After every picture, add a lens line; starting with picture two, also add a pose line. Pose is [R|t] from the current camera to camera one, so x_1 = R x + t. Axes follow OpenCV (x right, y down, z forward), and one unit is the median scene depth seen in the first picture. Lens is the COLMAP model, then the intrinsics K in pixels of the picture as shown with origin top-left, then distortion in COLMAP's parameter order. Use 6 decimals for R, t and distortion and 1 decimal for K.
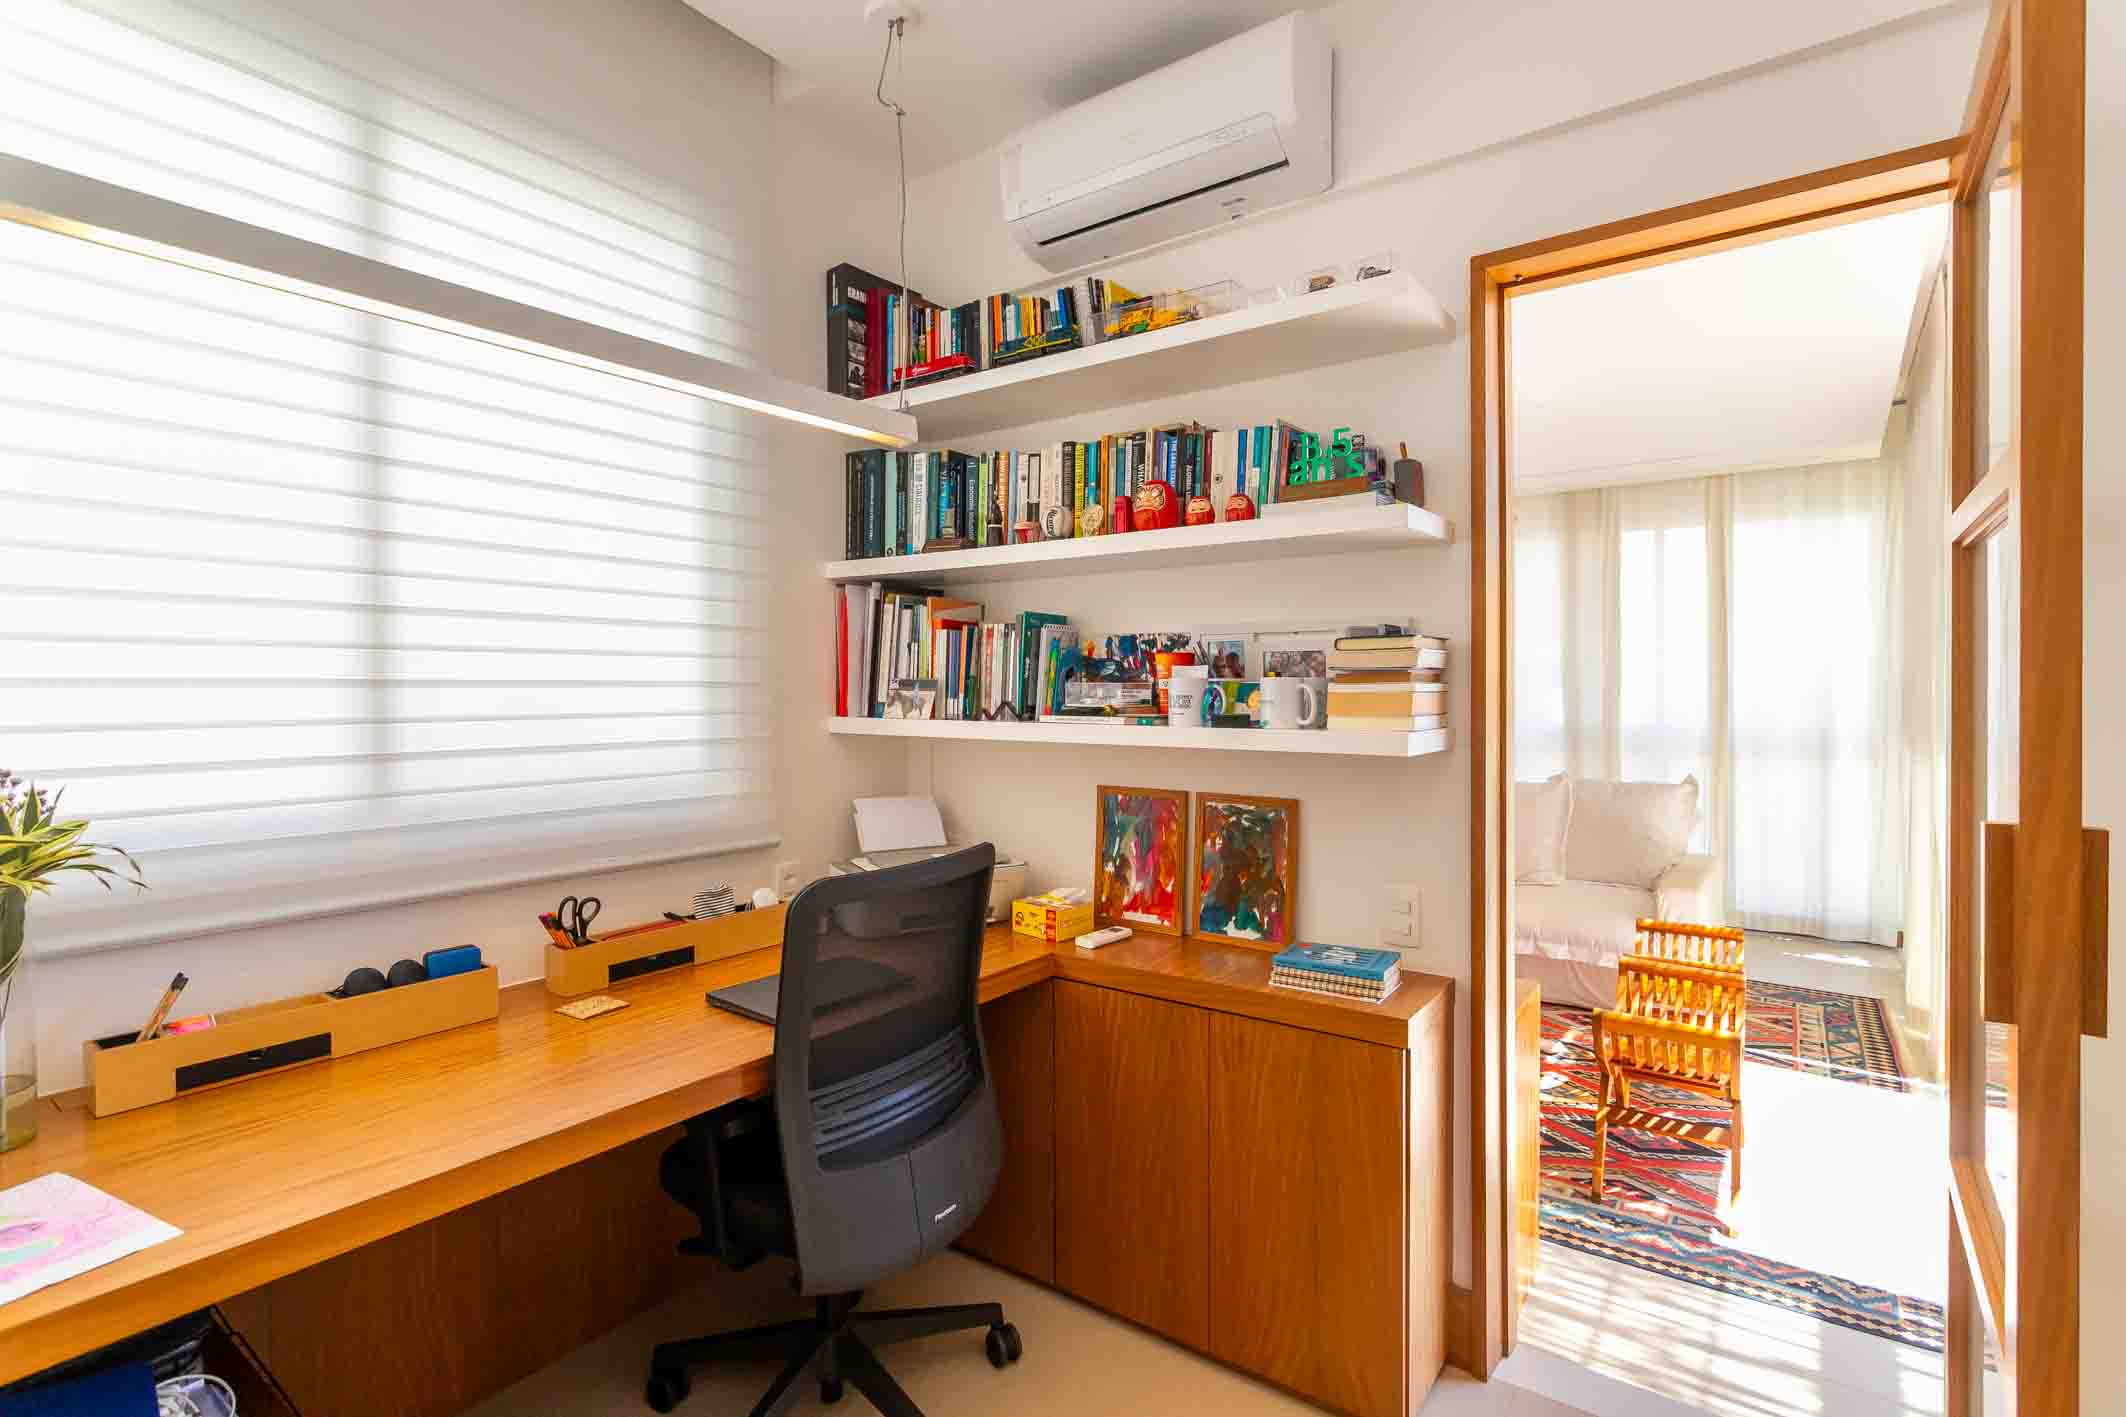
lens RADIAL K [[1028.1, 0, 1060.5], [0, 1028.1, 699.8], [0, 0, 1]] dist [-0.000491, 0.003013]
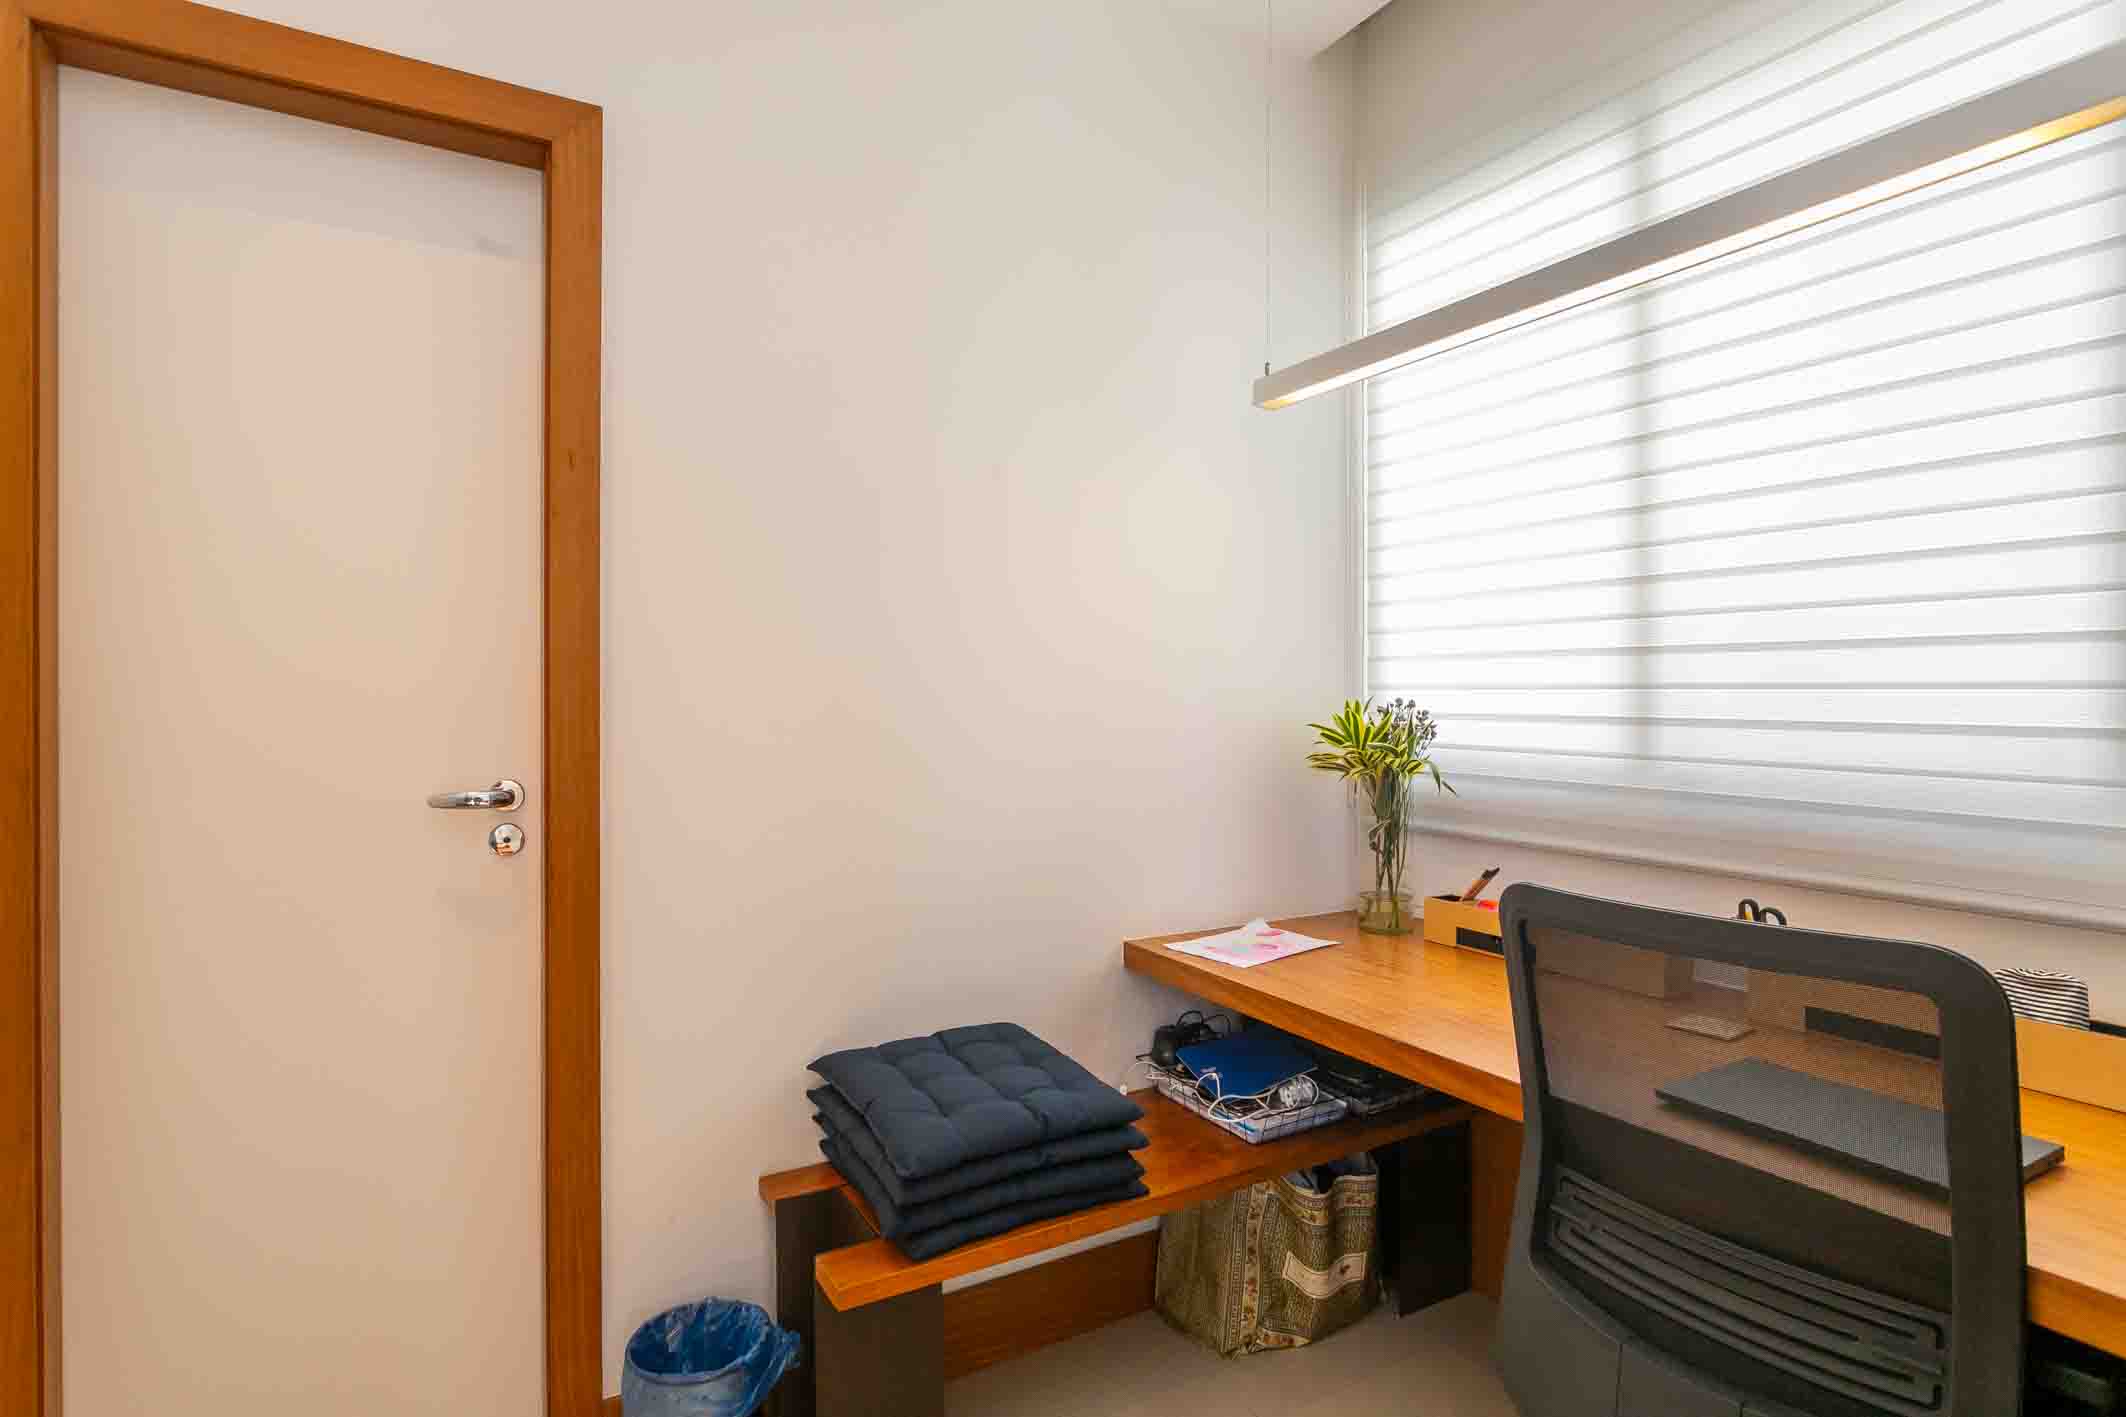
lens RADIAL K [[1113.6, 0, 1060.3], [0, 1113.6, 699.8], [0, 0, 1]] dist [-0.007593, -0.001198]
pose [[-0.411100, 0.008516, -0.911550, 0.615367], [-0.012763, 0.999805, 0.015096, 0.024866], [0.911501, 0.017840, -0.410911, 0.922530]]
